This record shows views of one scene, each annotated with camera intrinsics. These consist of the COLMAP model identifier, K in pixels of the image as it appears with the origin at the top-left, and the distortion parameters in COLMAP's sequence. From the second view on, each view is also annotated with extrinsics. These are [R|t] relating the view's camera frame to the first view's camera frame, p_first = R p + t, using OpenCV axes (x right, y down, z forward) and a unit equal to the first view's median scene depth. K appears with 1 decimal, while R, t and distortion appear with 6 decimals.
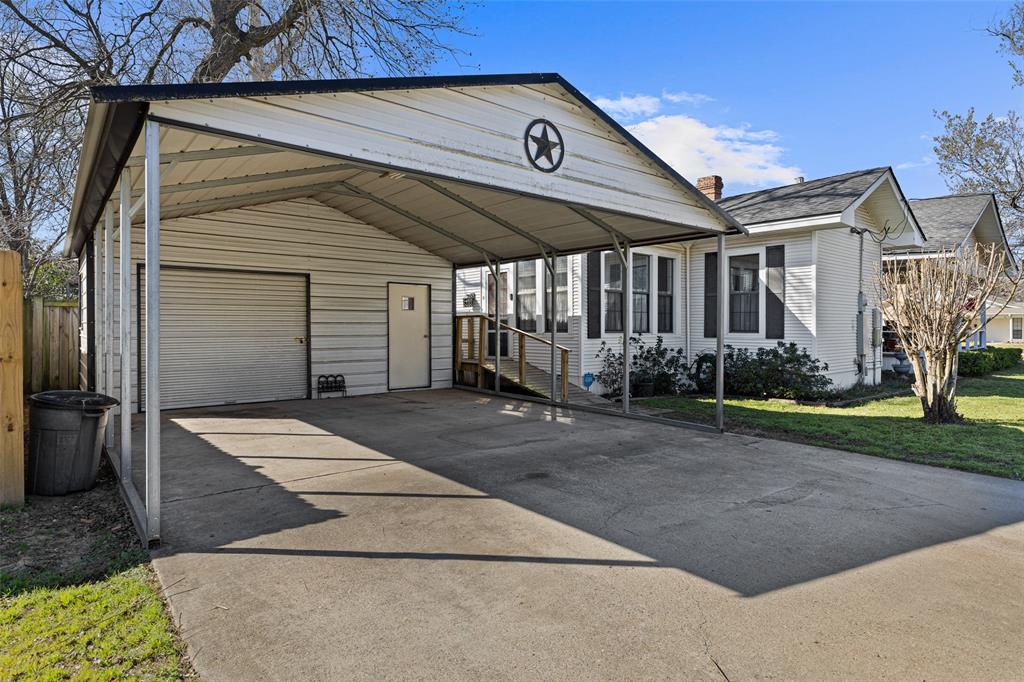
lens RADIAL K [[565.2, 0, 512.0], [0, 565.2, 341.0], [0, 0, 1]] dist [0.005220, 0.000193]
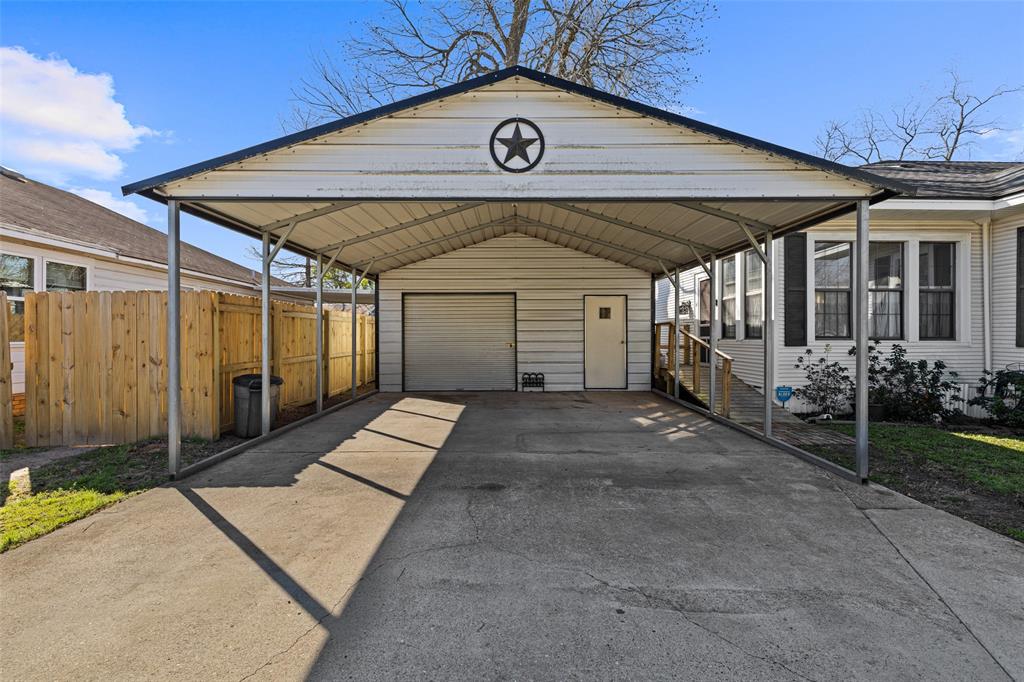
lens RADIAL K [[457.0, 0, 512.0], [0, 457.0, 341.0], [0, 0, 1]] dist [0.003680, 0.000176]
pose [[0.775485, 0.006196, -0.631336, 0.278941], [-0.012071, 0.999915, -0.005014, -0.004437], [0.631251, 0.011509, 0.775493, 0.203094]]
